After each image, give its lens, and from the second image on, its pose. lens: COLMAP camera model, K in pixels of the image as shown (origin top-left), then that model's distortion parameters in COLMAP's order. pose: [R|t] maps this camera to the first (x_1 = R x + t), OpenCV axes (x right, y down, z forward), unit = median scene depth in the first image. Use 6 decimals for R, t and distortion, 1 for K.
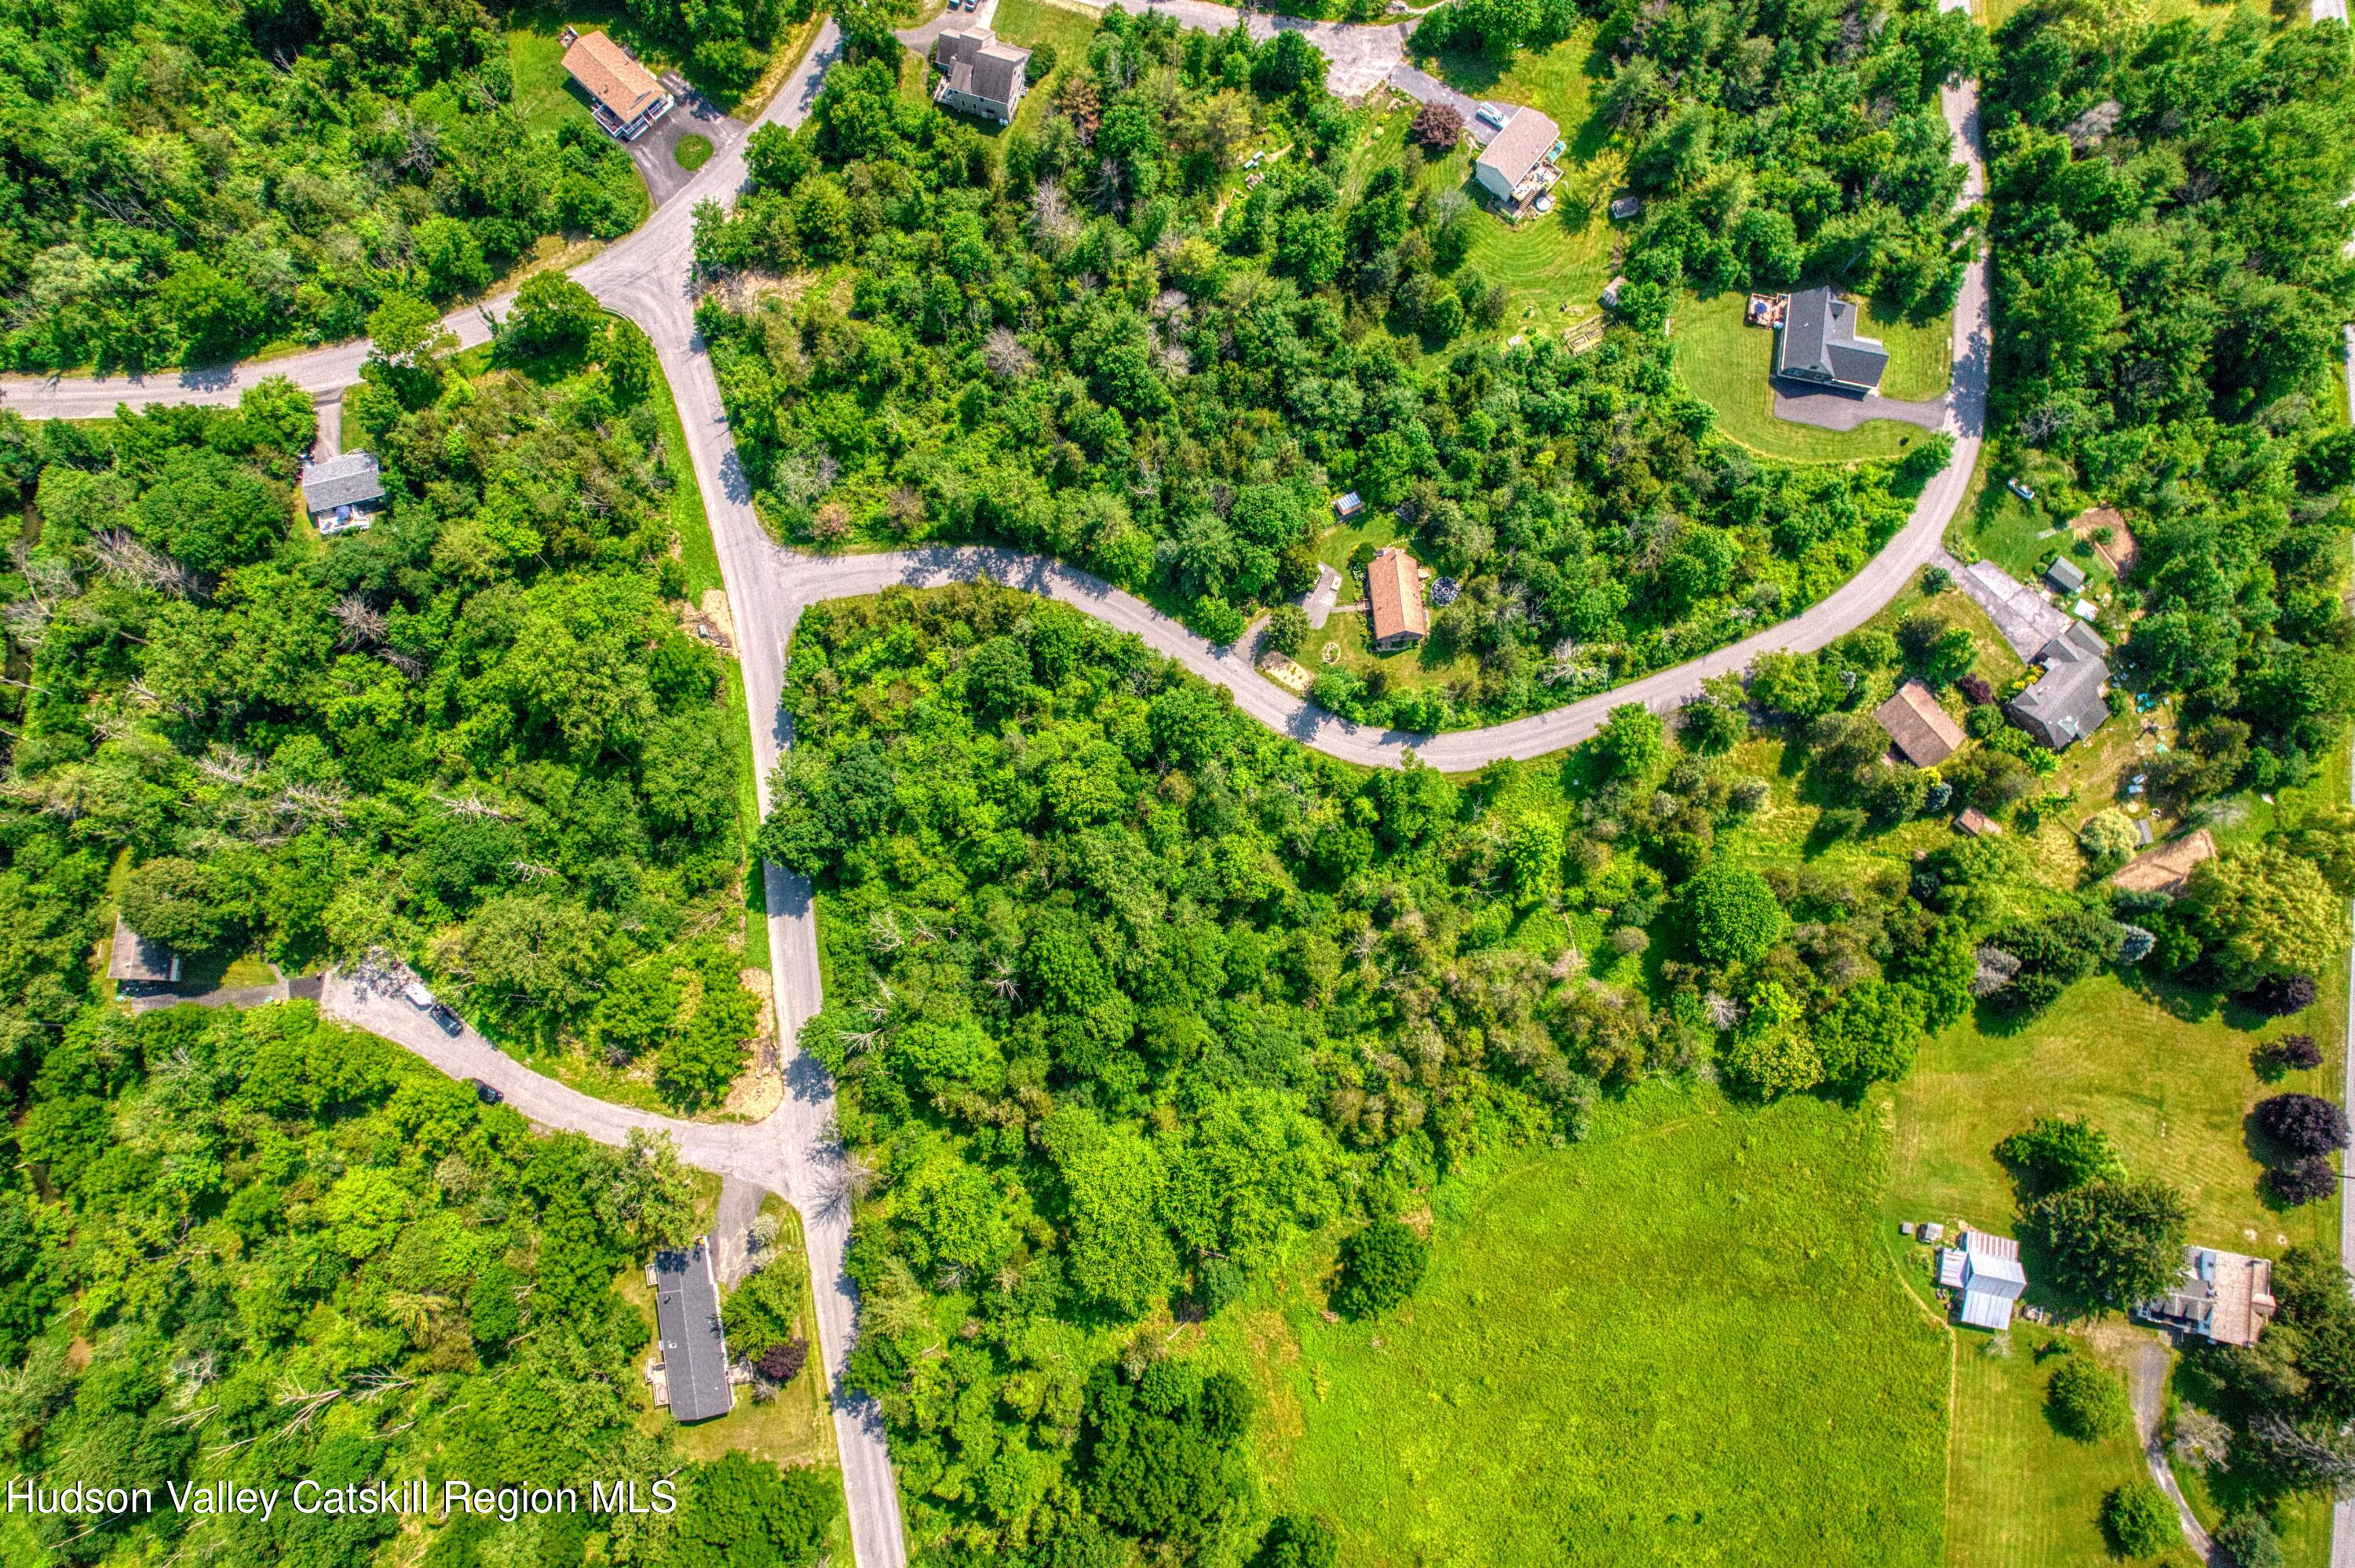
lens RADIAL K [[1517.9, 0, 1185.6], [0, 1517.9, 795.4], [0, 0, 1]] dist [-0.057332, 0.030595]
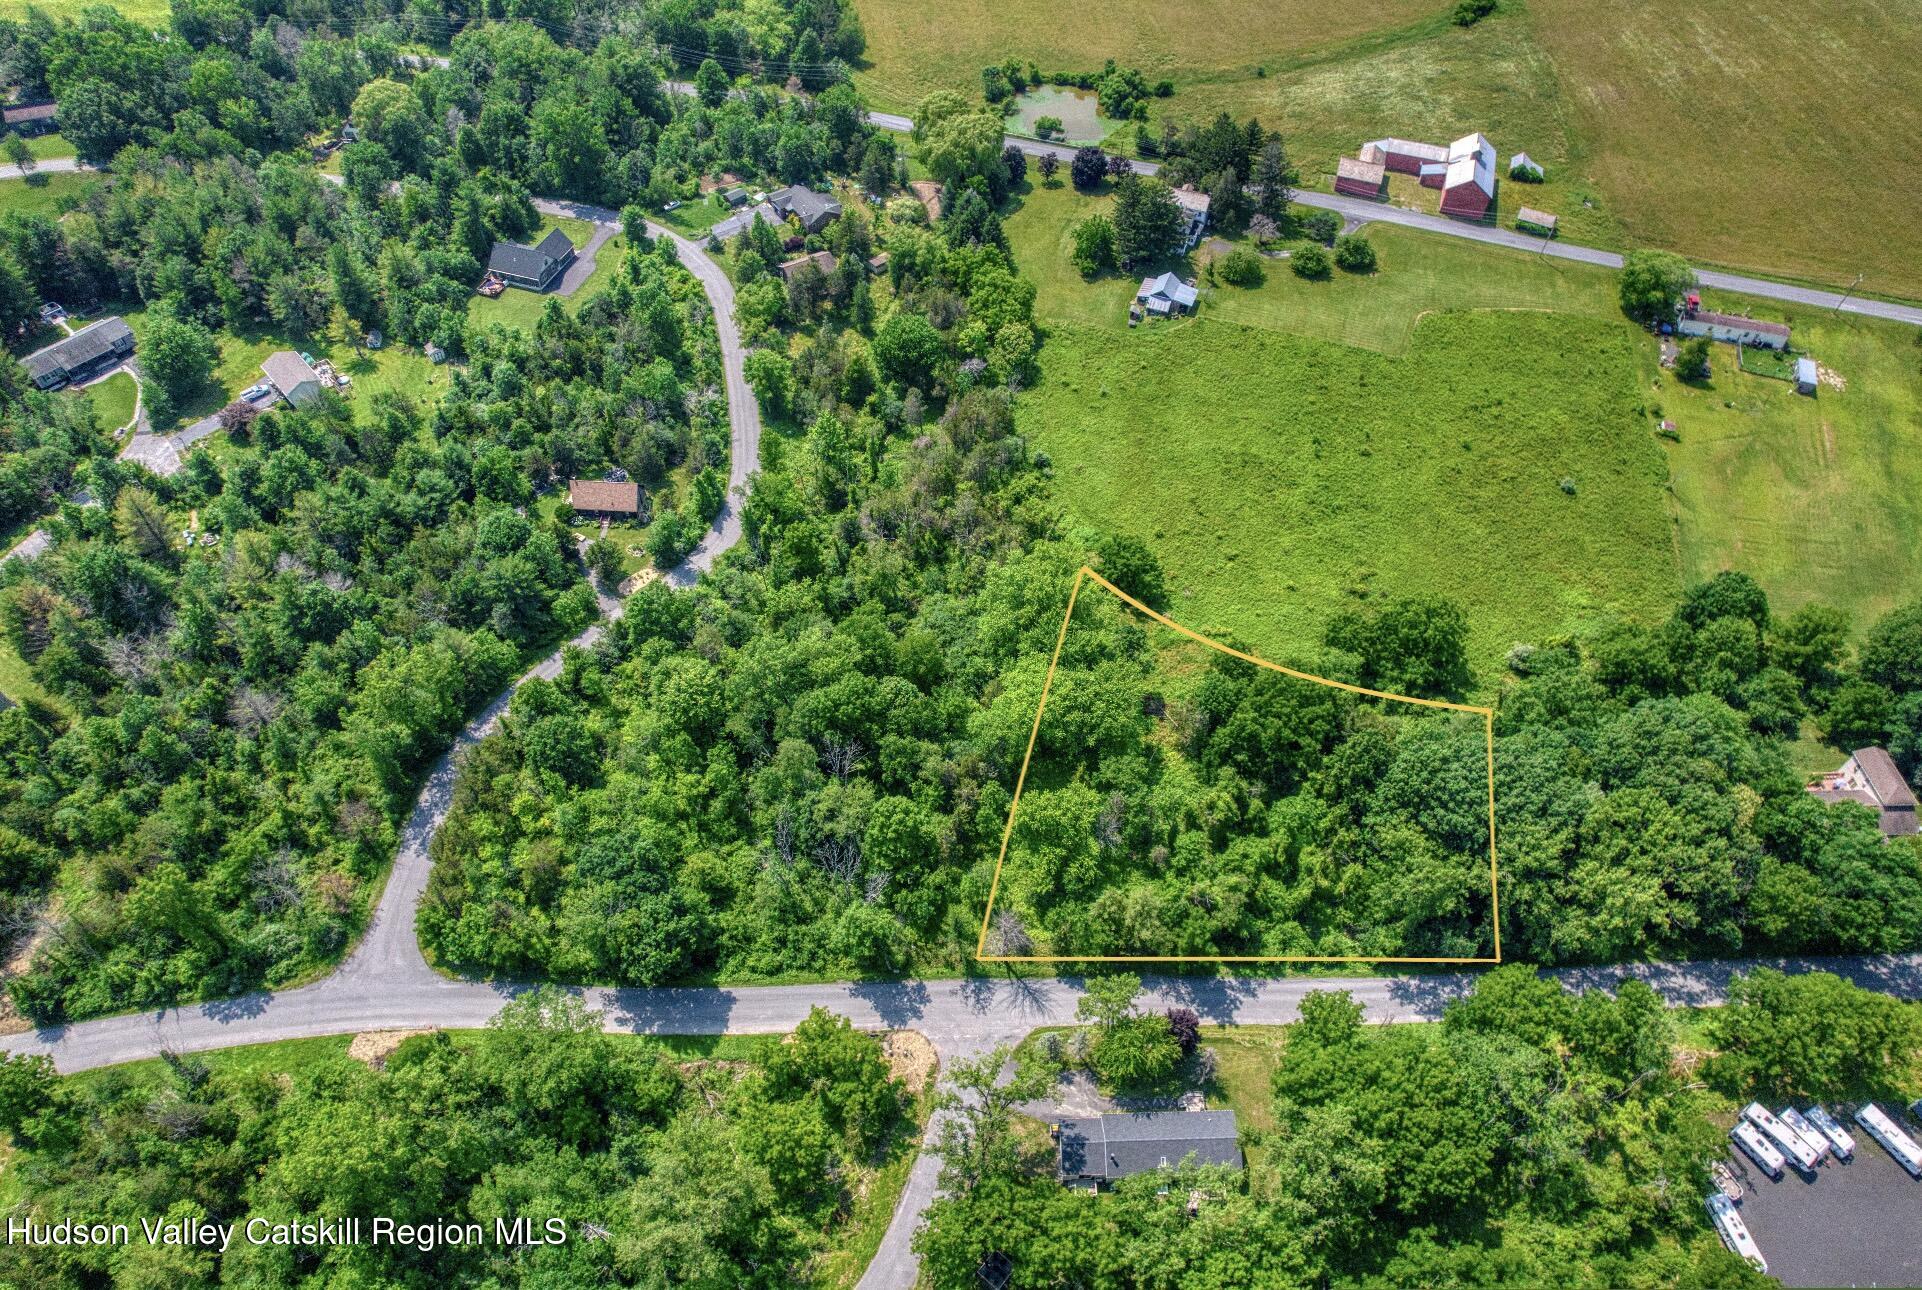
lens RADIAL K [[1238.9, 0, 964.4], [0, 1238.9, 635.8], [0, 0, 1]] dist [-0.057332, 0.030595]
pose [[0.150083, -0.769371, 0.620921, -0.528742], [0.971044, 0.232780, 0.053722, 0.123803], [-0.185870, 0.594879, 0.782030, 0.227858]]
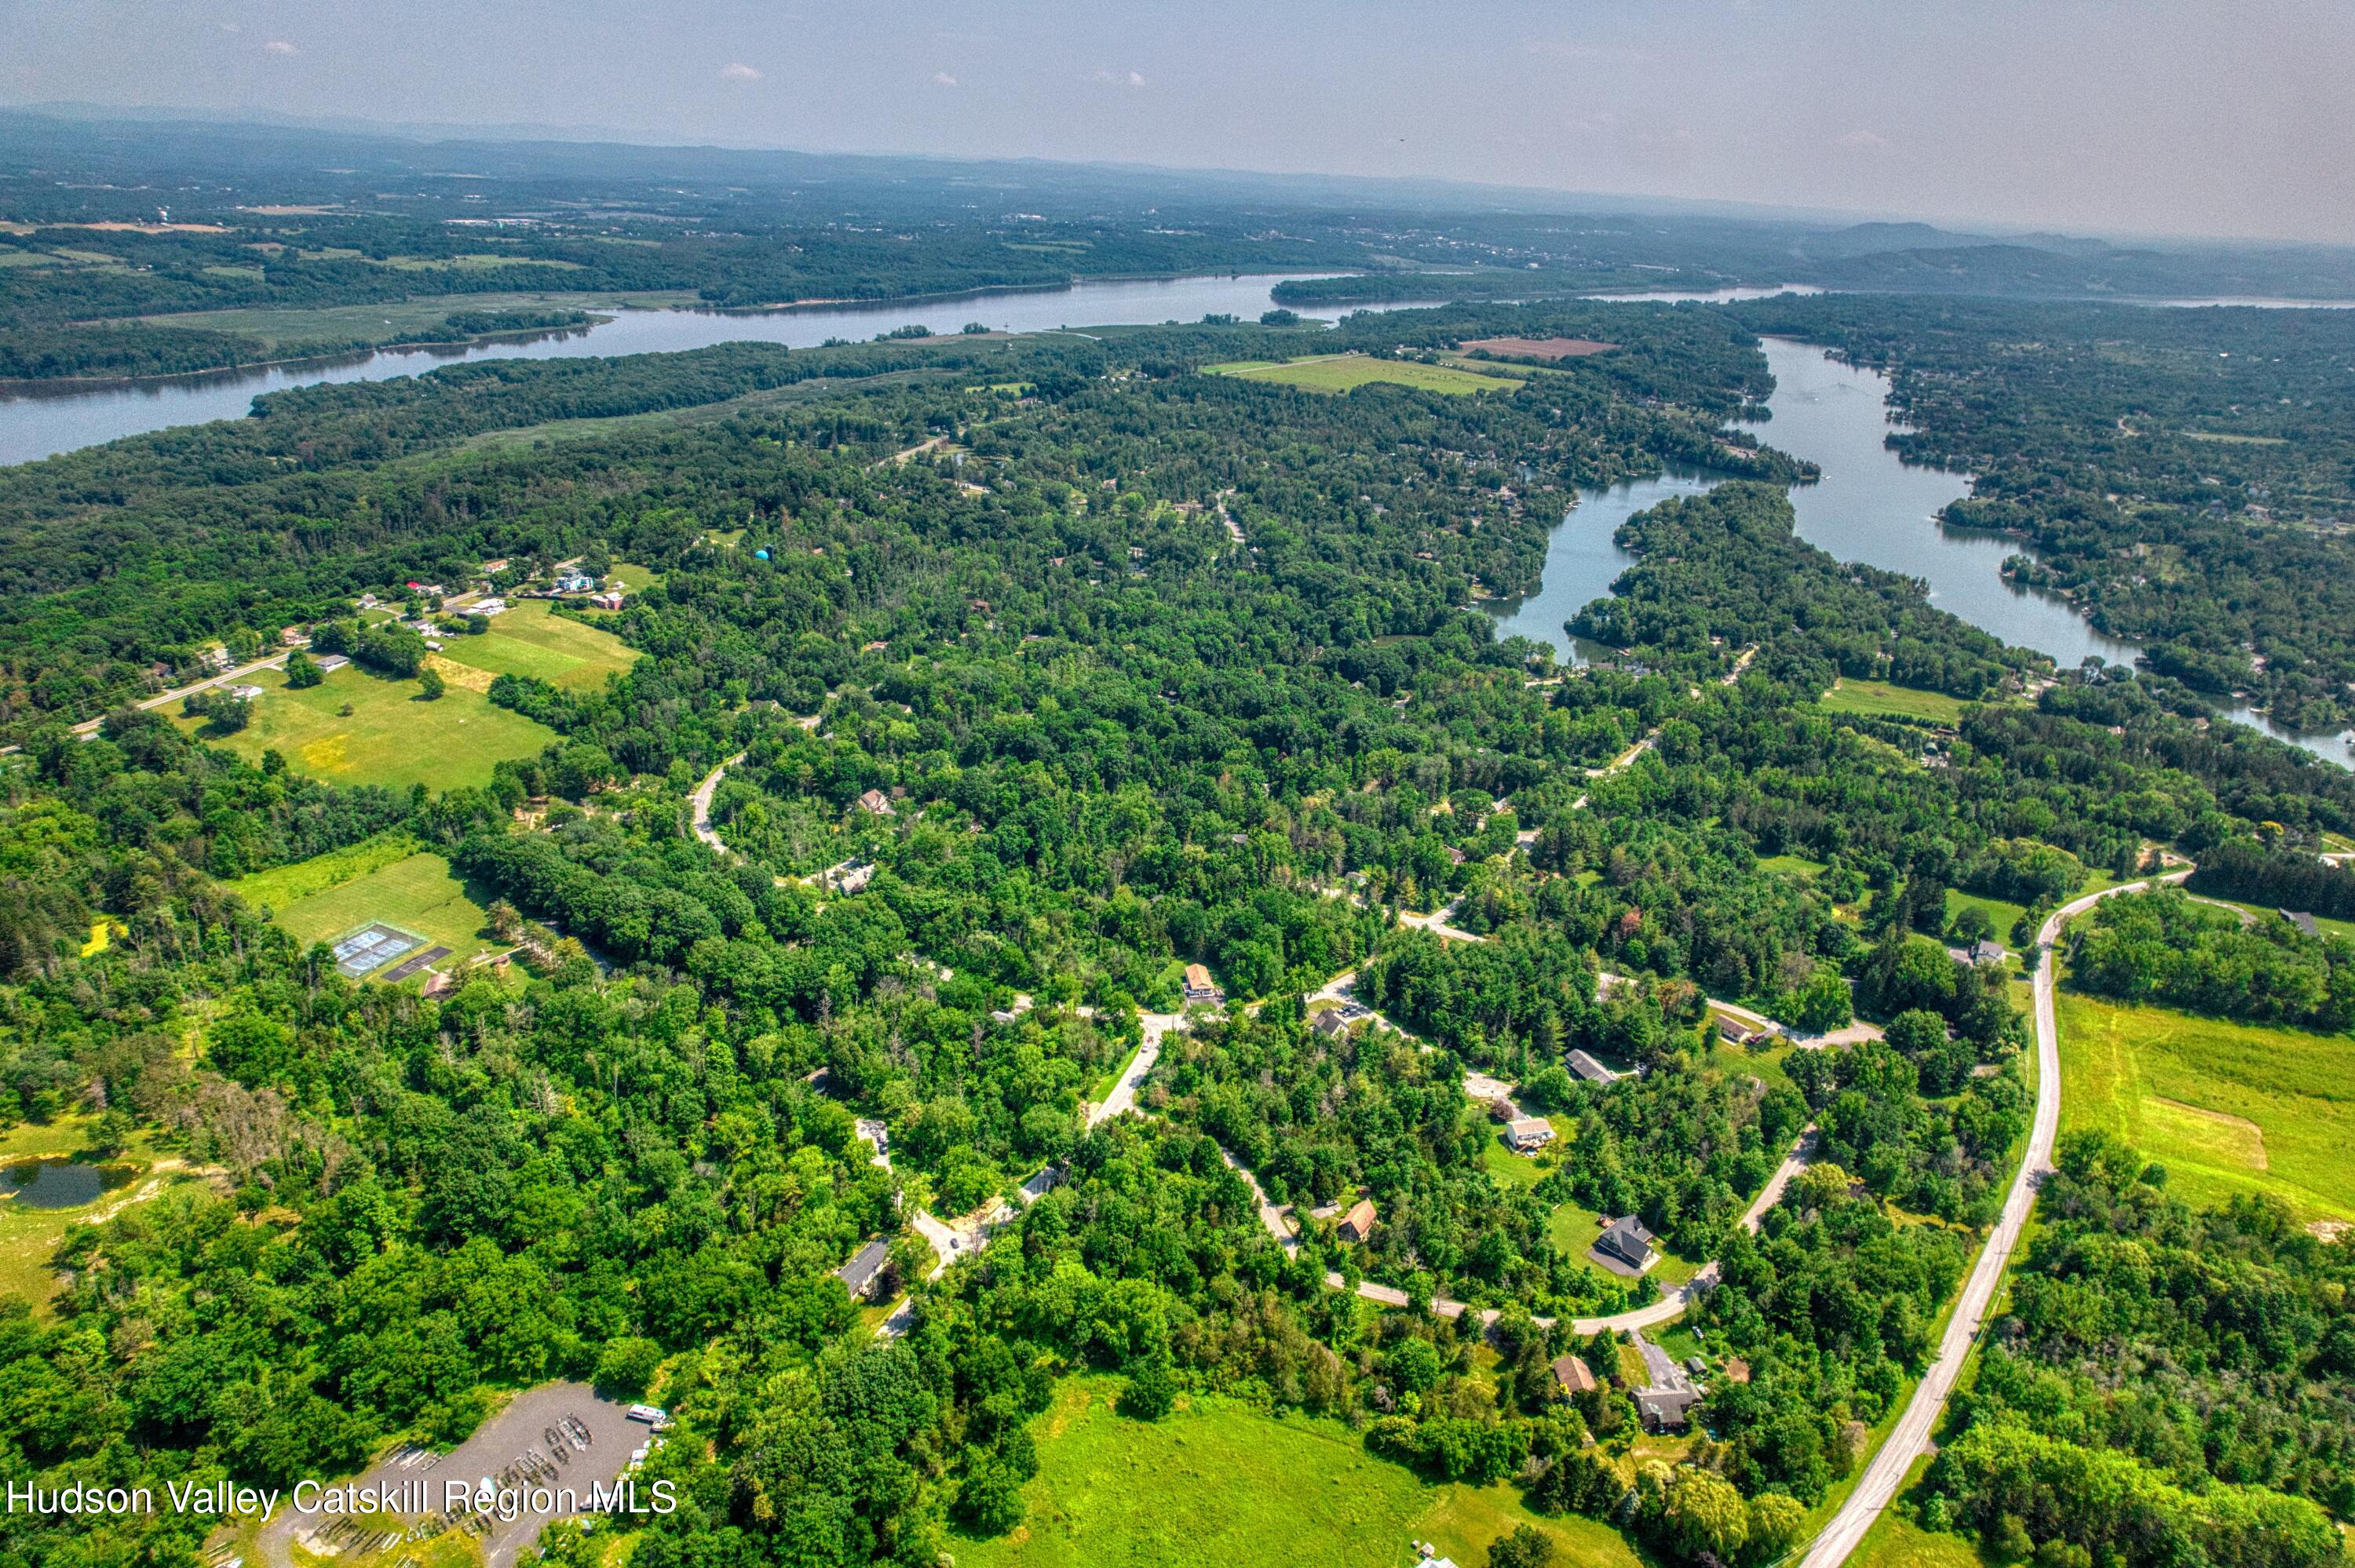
lens RADIAL K [[1517.9, 0, 1181.7], [0, 1517.9, 790.1], [0, 0, 1]] dist [-0.057332, 0.030595]
pose [[0.799470, 0.248786, -0.546766, 0.905323], [-0.595301, 0.449952, -0.665703, 1.086407], [0.080401, 0.857700, 0.507826, -0.527075]]
